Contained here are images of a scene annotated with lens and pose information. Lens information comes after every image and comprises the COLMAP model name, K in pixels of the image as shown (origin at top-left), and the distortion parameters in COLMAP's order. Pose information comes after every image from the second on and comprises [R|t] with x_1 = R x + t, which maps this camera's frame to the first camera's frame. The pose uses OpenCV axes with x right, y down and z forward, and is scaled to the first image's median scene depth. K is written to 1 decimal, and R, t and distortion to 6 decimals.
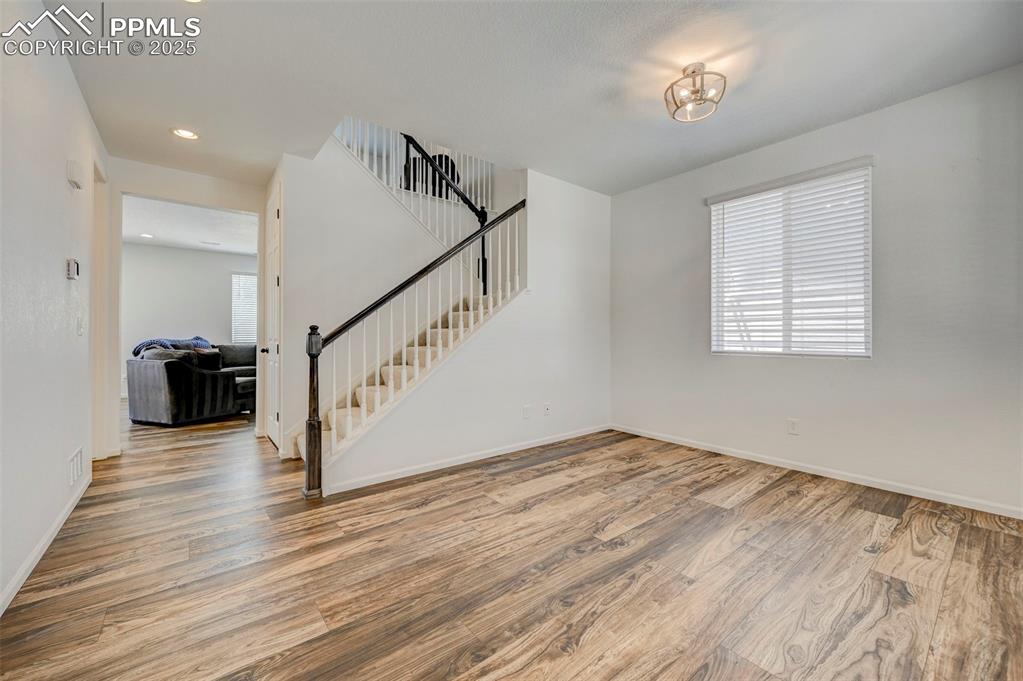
lens RADIAL K [[412.4, 0, 539.1], [0, 412.4, 338.7], [0, 0, 1]] dist [0.003692, -0.000441]
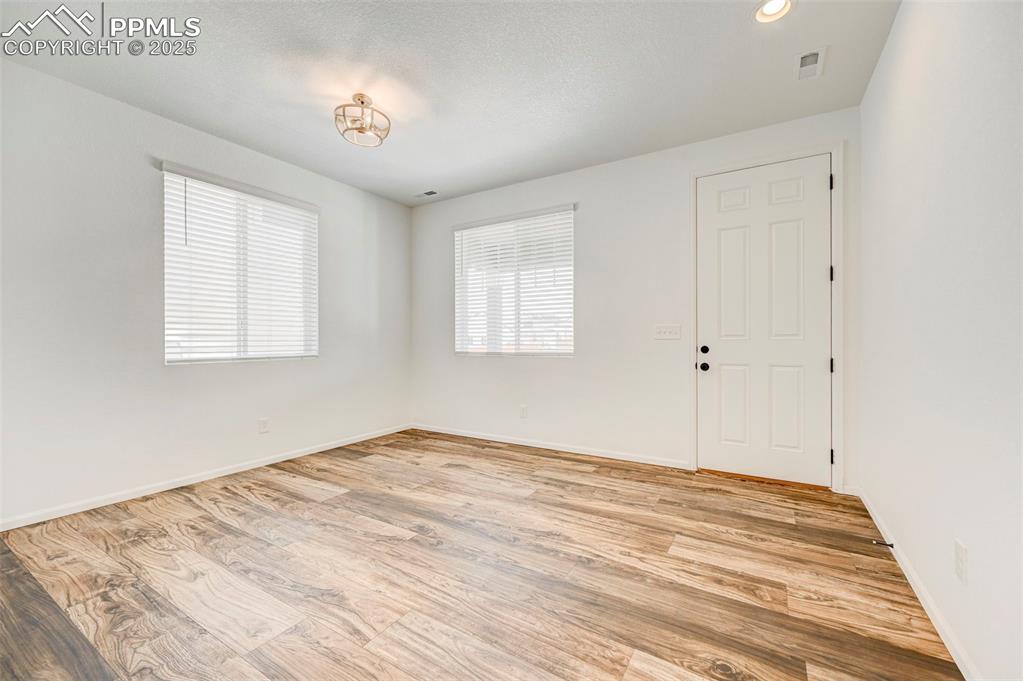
lens RADIAL K [[412.4, 0, 514.9], [0, 412.4, 337.9], [0, 0, 1]] dist [0.003692, -0.000441]
pose [[-0.309952, 0.005773, 0.950735, -0.734710], [0.008088, 0.999961, -0.003435, -0.007918], [-0.950718, 0.006625, -0.309987, 0.855240]]
